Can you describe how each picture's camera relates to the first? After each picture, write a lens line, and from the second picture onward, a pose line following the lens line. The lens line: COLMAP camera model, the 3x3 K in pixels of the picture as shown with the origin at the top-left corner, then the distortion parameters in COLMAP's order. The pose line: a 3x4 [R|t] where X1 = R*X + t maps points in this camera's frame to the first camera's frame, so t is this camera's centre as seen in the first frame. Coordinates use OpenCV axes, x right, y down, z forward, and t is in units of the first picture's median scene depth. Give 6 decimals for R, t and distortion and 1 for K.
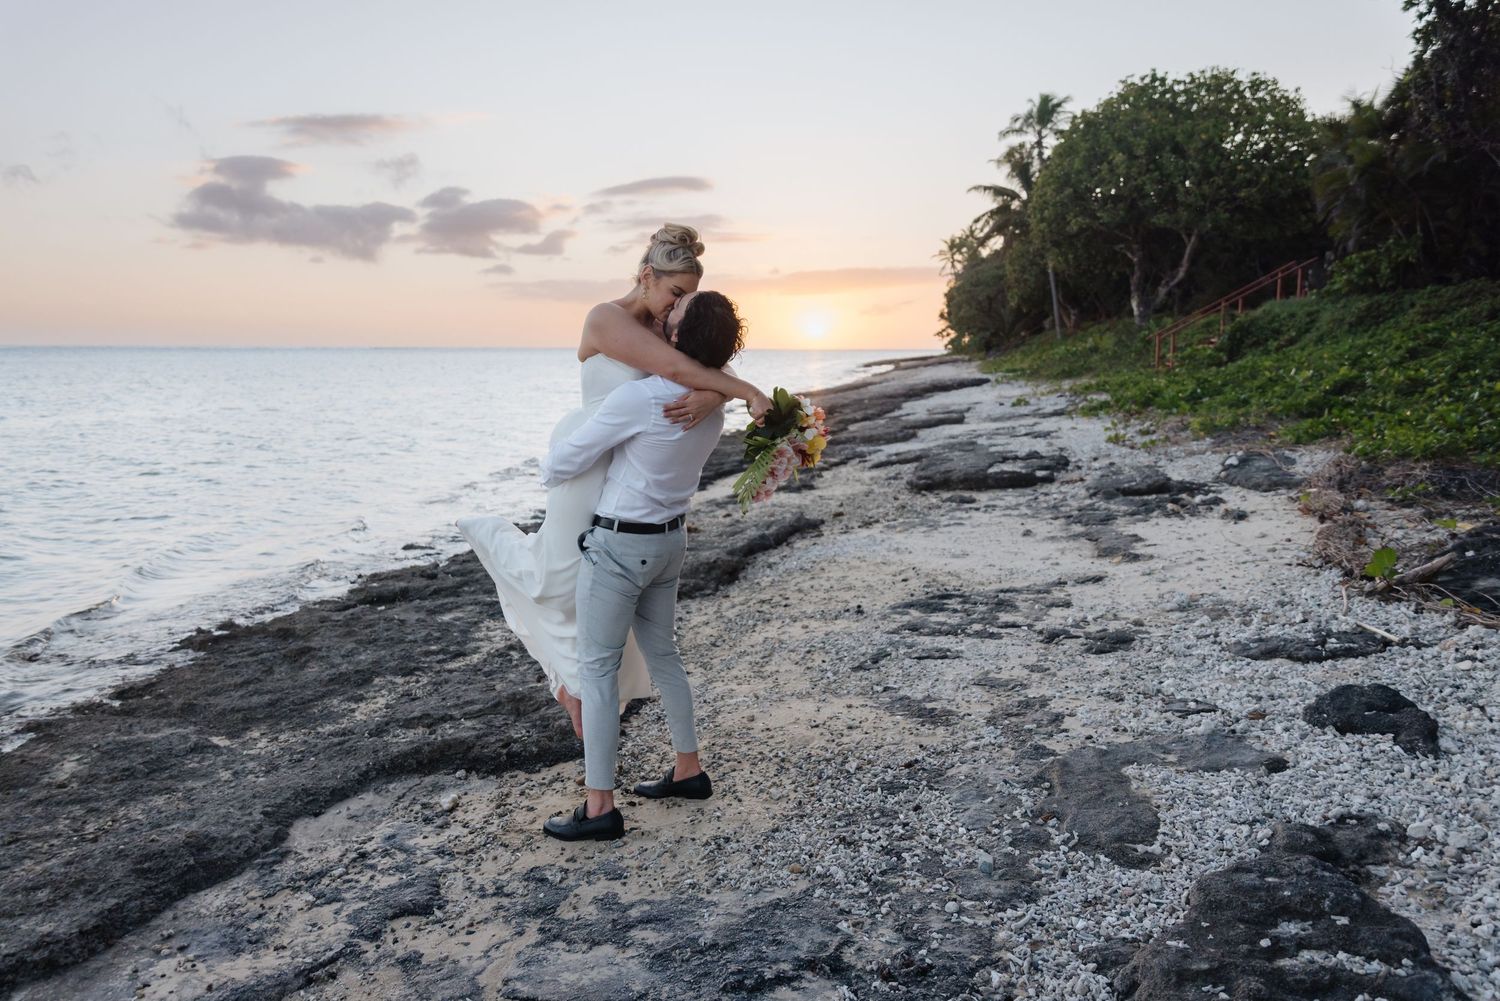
lens RADIAL K [[1084.2, 0, 750.0], [0, 1084.2, 500.5], [0, 0, 1]] dist [0.005286, 0.007281]
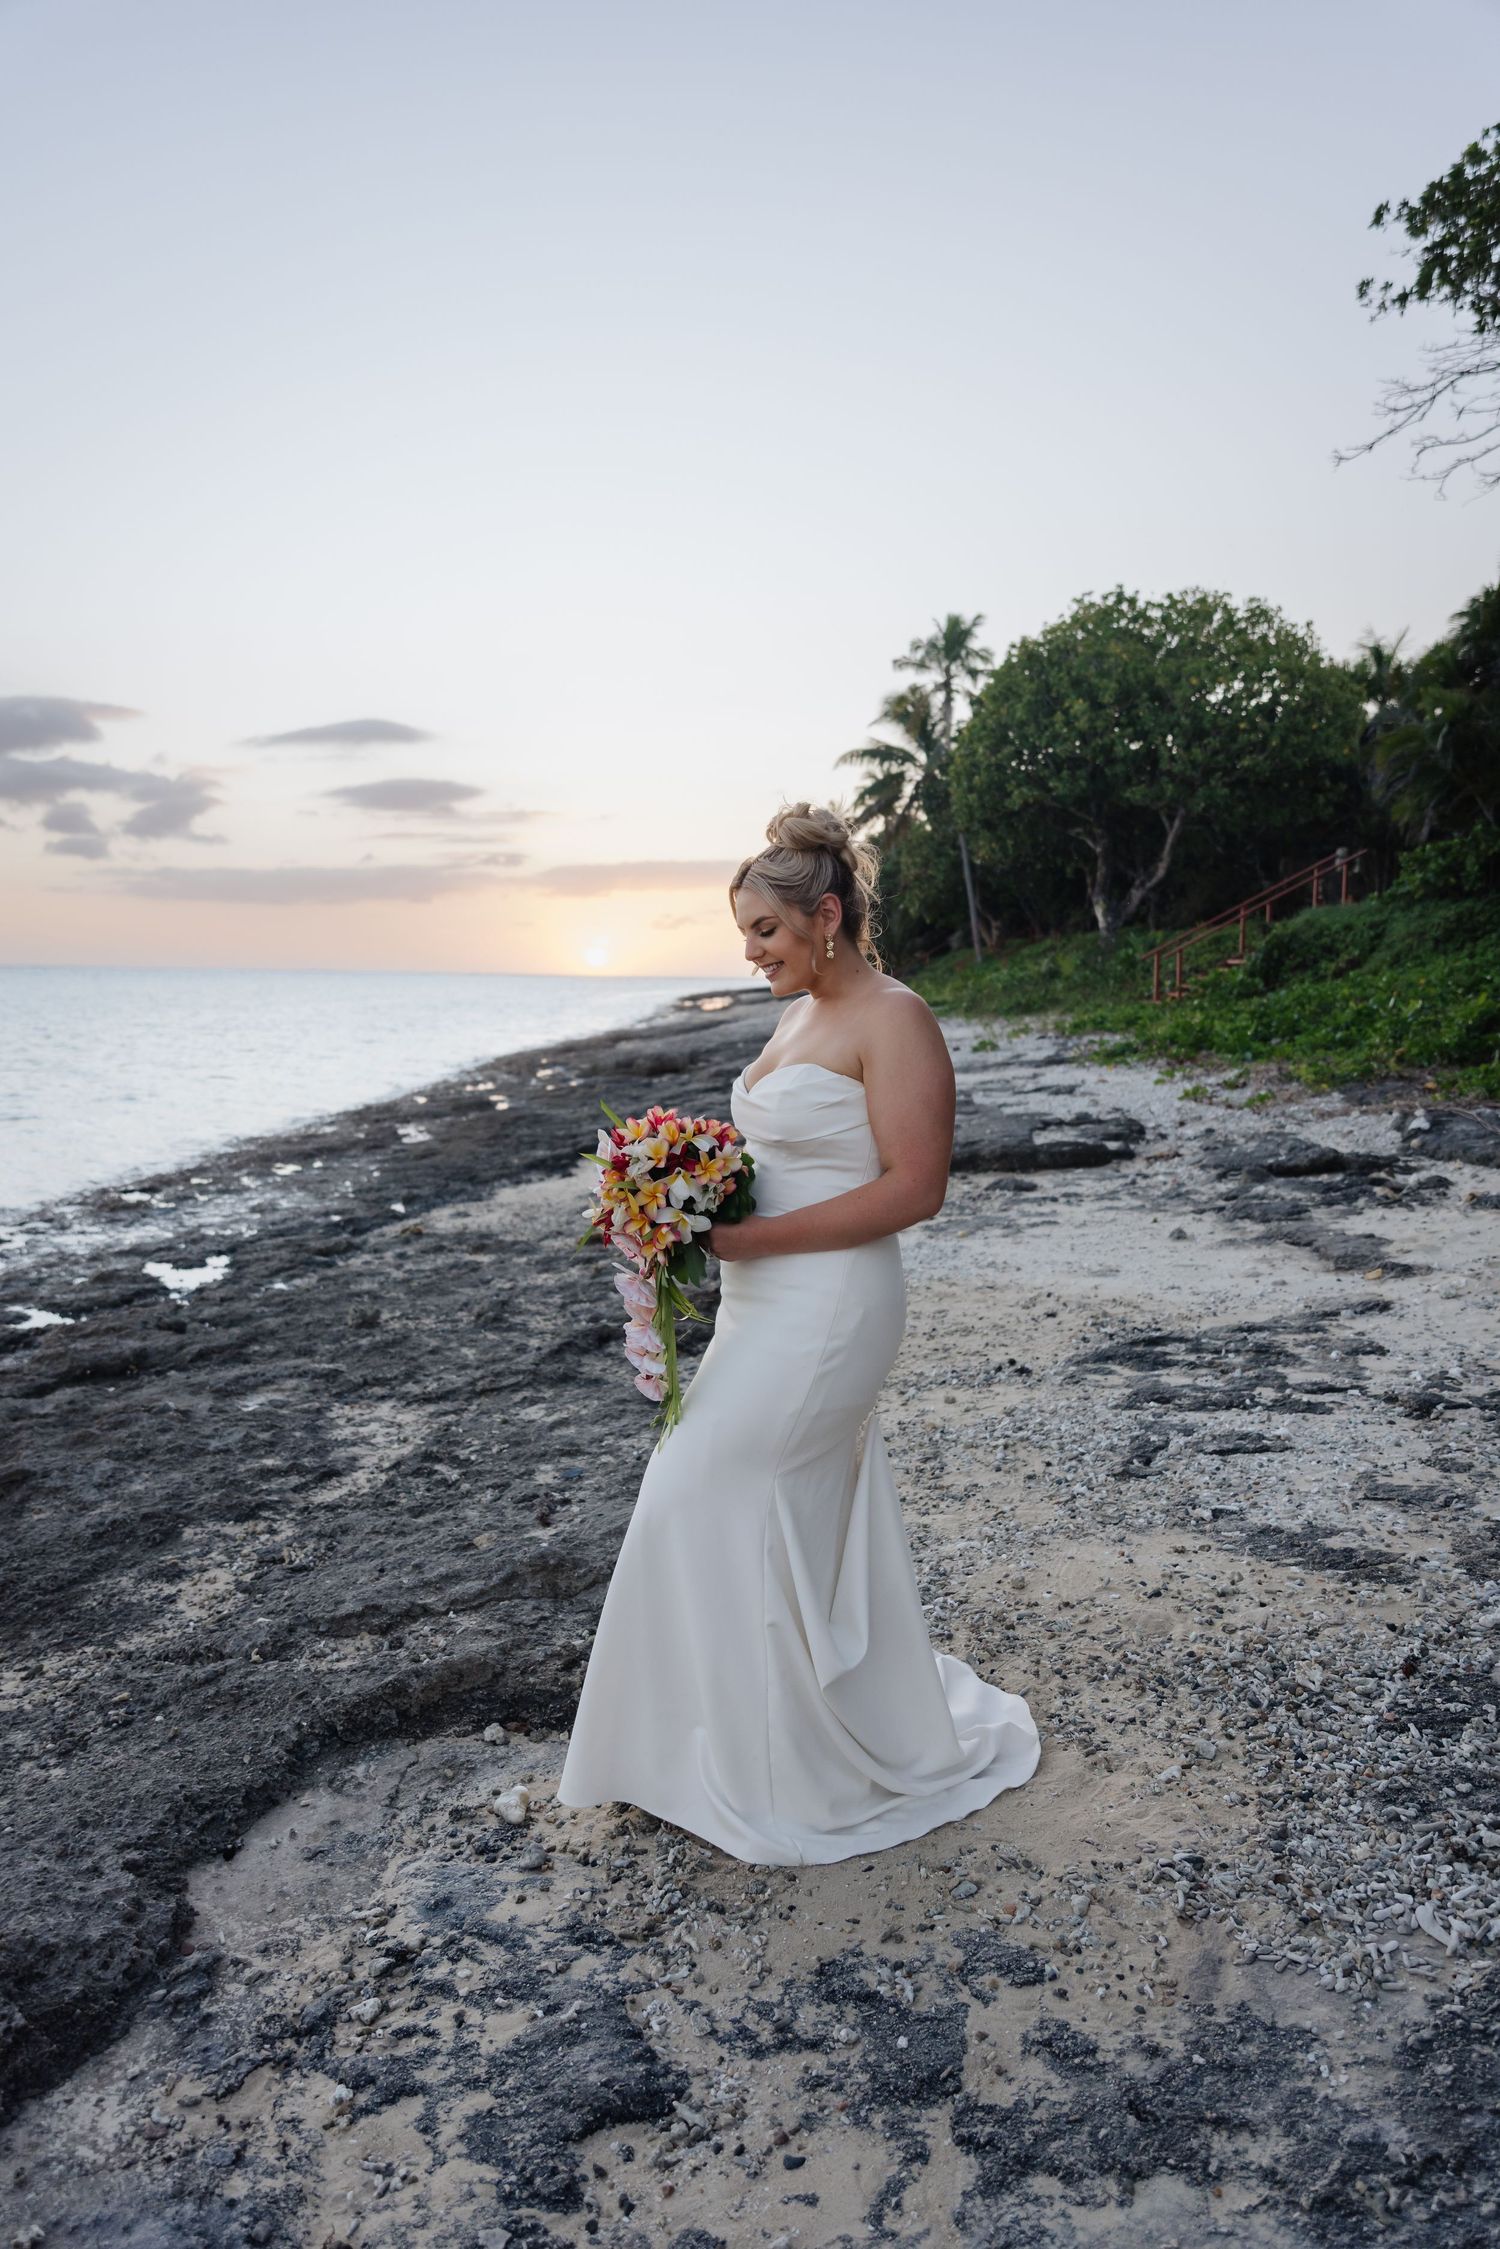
lens RADIAL K [[1567.2, 0, 750.0], [0, 1567.2, 1124.5], [0, 0, 1]] dist [0.004454, -0.005194]
pose [[0.984267, -0.001825, 0.176677, -0.107216], [0.010247, 0.998853, -0.046767, 0.004150], [-0.176389, 0.047842, 0.983157, 0.103392]]
